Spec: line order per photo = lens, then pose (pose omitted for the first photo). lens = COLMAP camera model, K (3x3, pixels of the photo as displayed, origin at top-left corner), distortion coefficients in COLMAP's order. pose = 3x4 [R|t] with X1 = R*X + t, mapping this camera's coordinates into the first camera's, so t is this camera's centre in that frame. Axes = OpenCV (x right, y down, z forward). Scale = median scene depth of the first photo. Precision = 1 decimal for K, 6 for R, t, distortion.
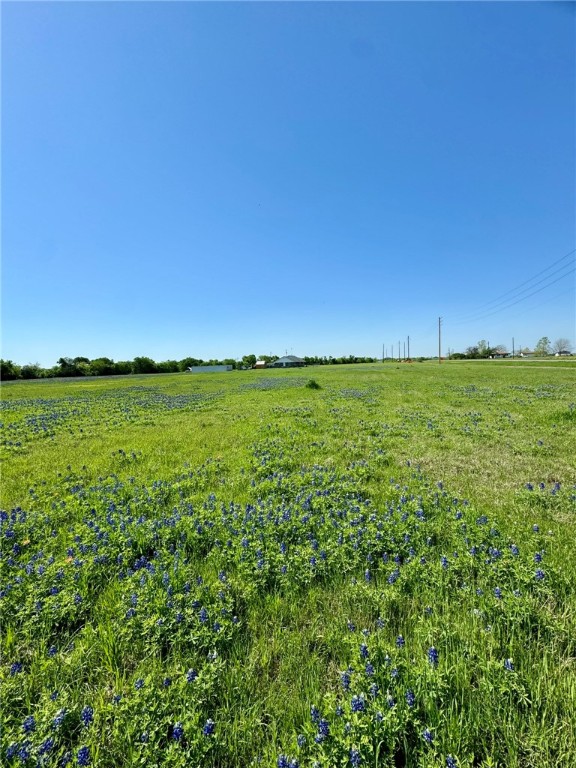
lens RADIAL K [[299.1, 0, 283.6], [0, 299.1, 386.6], [0, 0, 1]] dist [-0.000874, -0.000213]
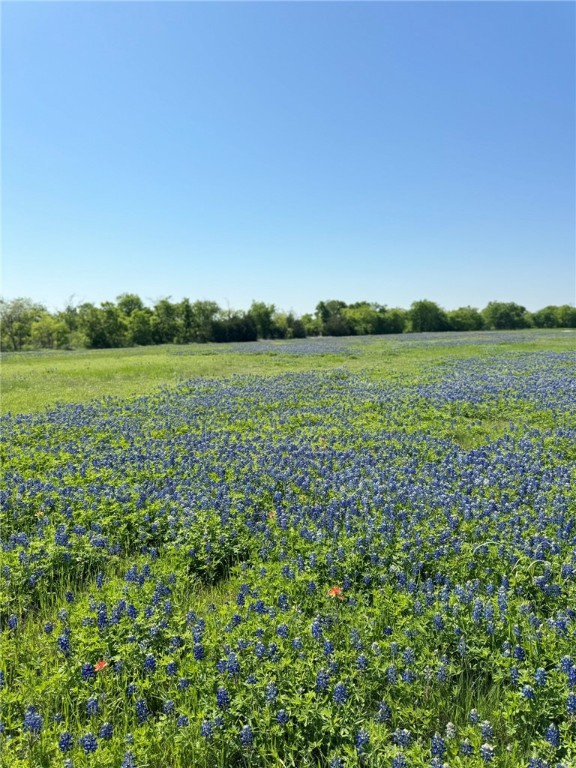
lens RADIAL K [[535.4, 0, 292.4], [0, 535.4, 385.0], [0, 0, 1]] dist [0.017148, -0.029642]
pose [[0.978563, 0.043583, -0.201284, -0.549544], [-0.035095, 0.998345, 0.045551, 0.021748], [0.202936, -0.037510, 0.978473, -0.042660]]
